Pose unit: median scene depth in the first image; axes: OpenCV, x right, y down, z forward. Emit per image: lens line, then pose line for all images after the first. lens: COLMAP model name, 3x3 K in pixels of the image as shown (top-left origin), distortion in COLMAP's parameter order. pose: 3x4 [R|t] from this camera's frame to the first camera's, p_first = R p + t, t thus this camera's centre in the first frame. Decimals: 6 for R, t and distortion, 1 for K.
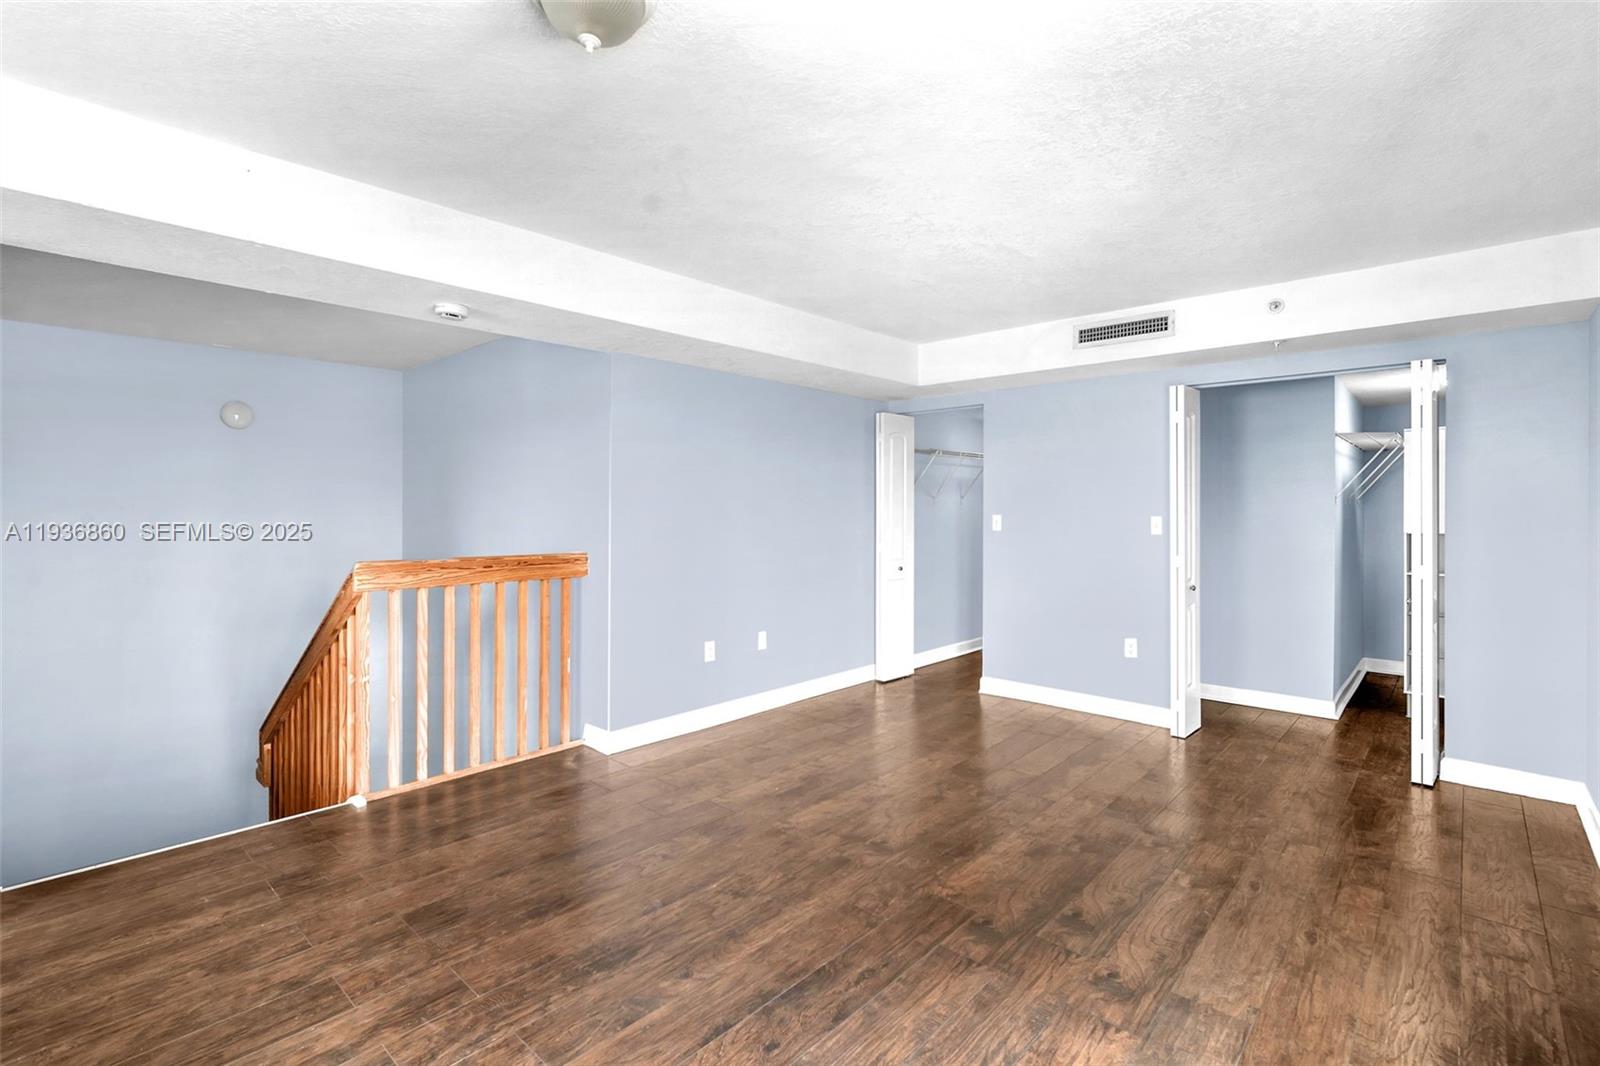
lens RADIAL K [[737.3, 0, 803.4], [0, 737.3, 509.9], [0, 0, 1]] dist [-0.007537, 0.000553]
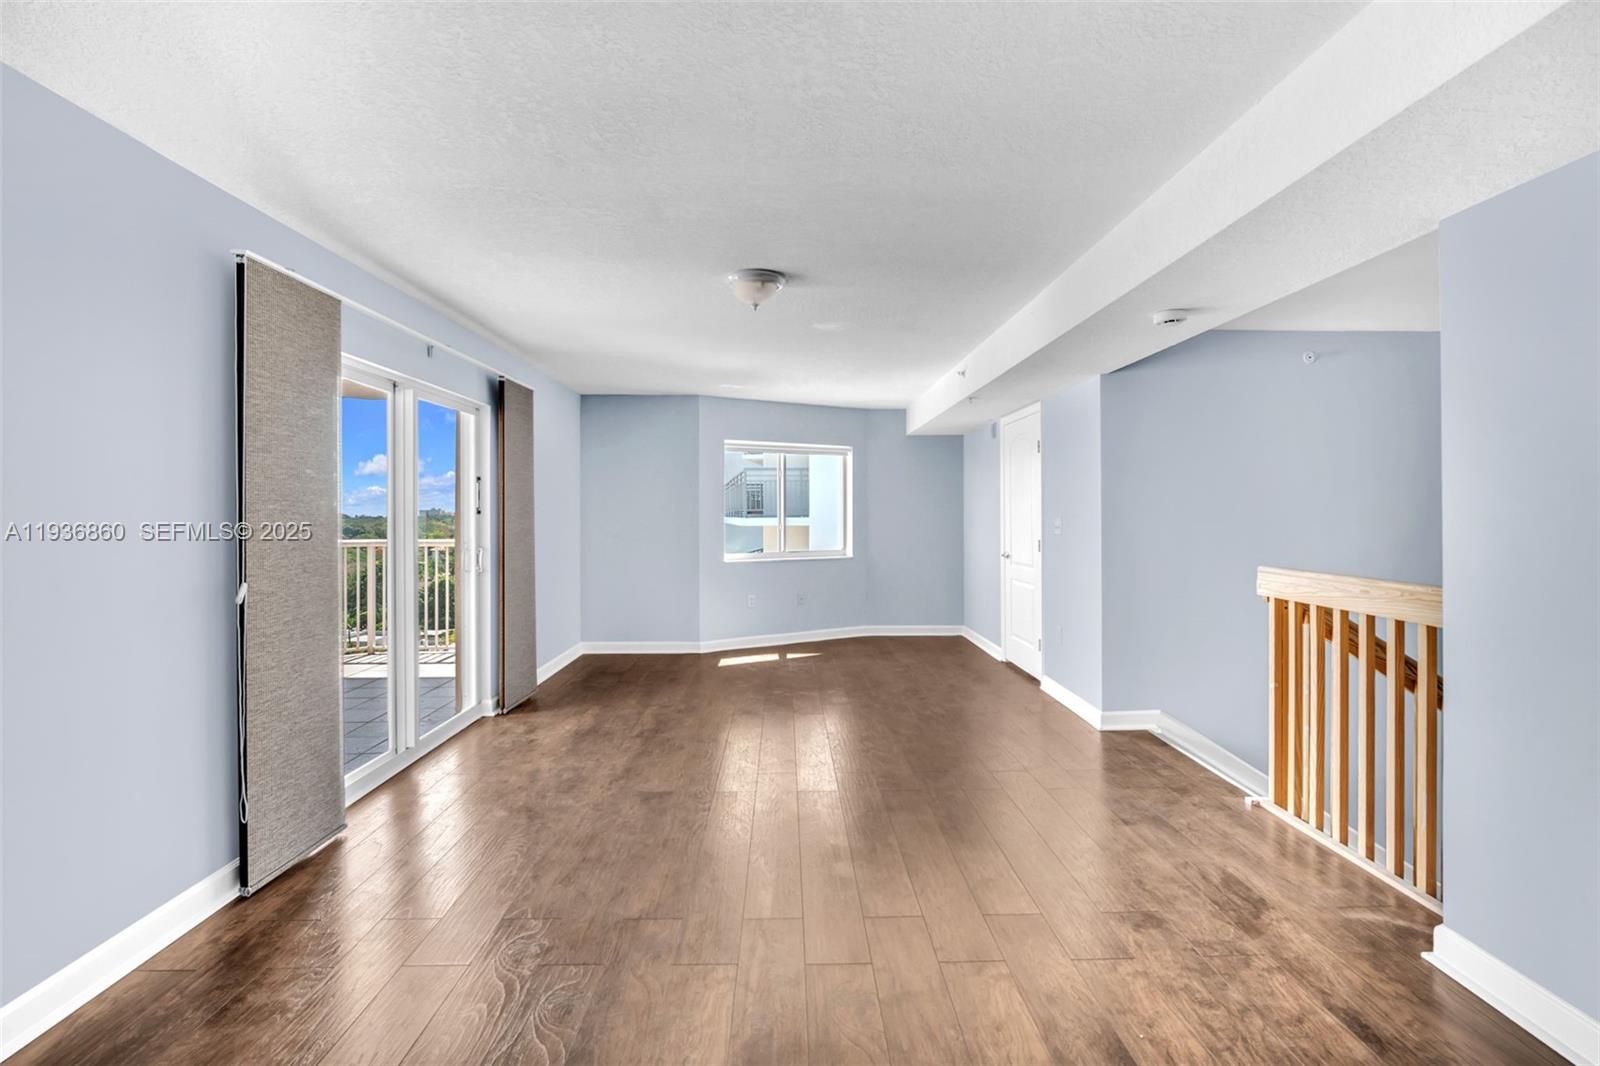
lens RADIAL K [[719.6, 0, 800.6], [0, 719.6, 511.8], [0, 0, 1]] dist [-0.006602, 0.000649]
pose [[-0.725694, 0.001441, -0.688016, 0.516256], [0.000977, 0.999999, 0.001065, -0.005817], [0.688017, 0.000101, -0.725694, 1.236695]]
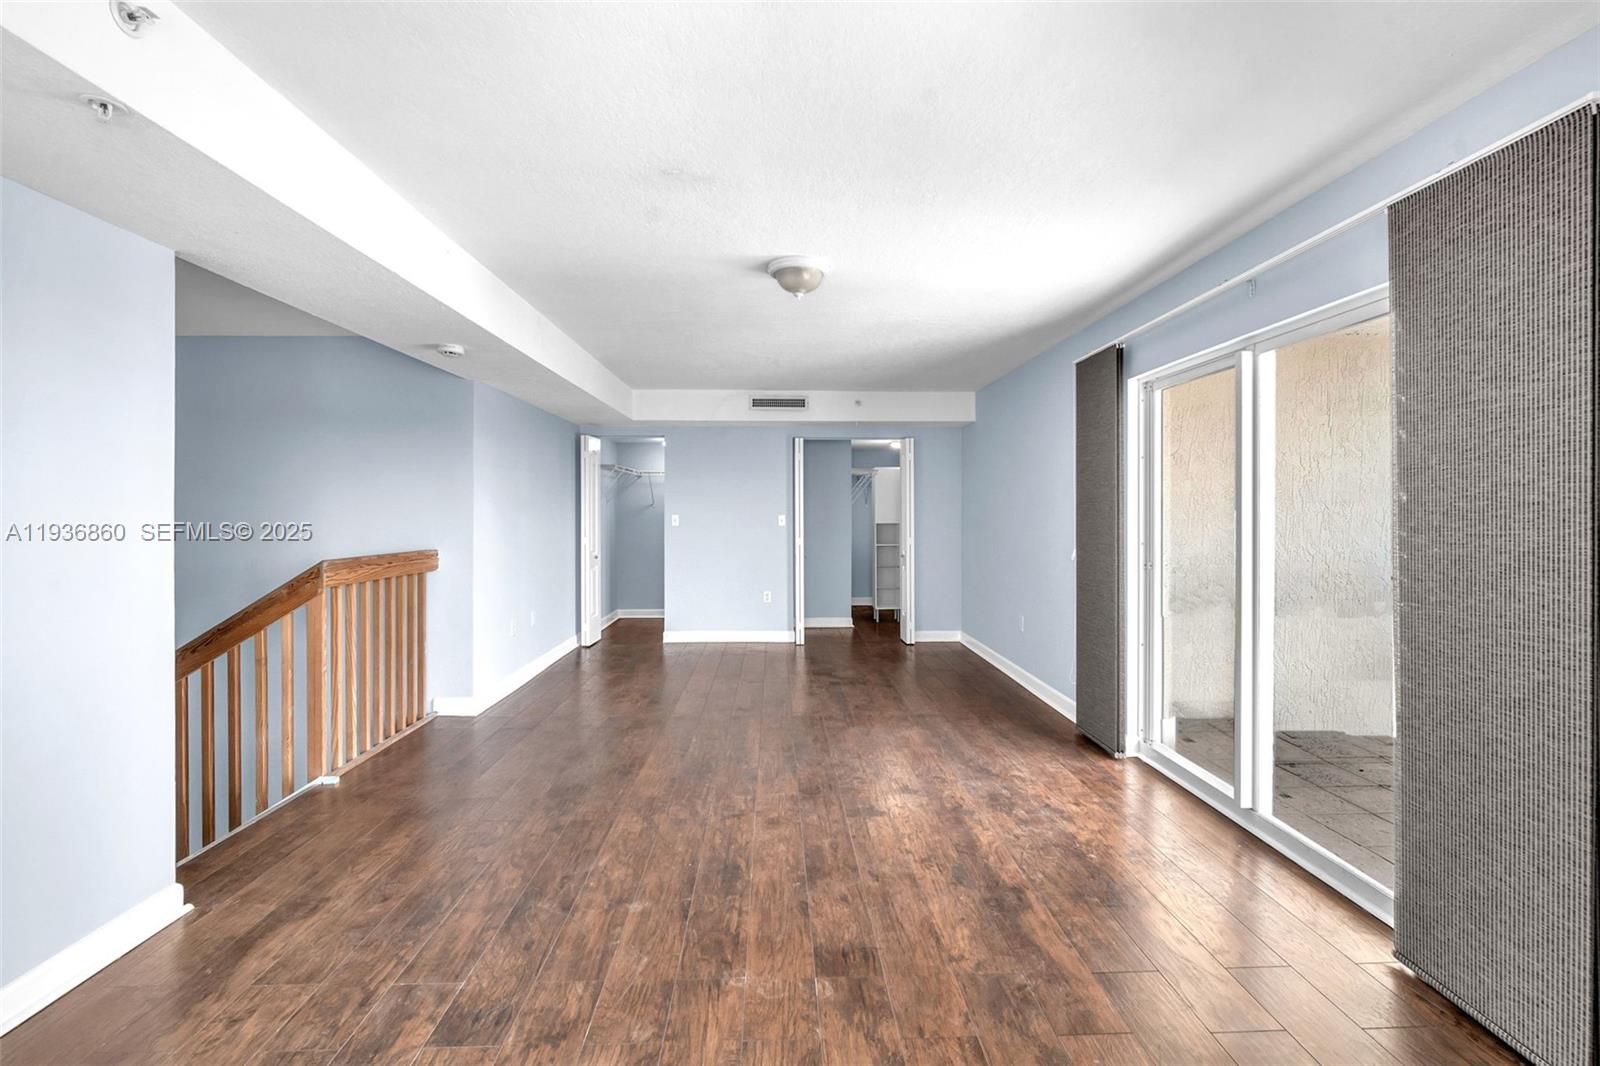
lens RADIAL K [[719.6, 0, 800.6], [0, 719.6, 511.8], [0, 0, 1]] dist [-0.006602, 0.000649]
pose [[0.715235, -0.001267, 0.698883, -0.812624], [0.000422, 0.999999, 0.001381, -0.001878], [-0.698884, -0.000693, 0.715235, -0.238437]]
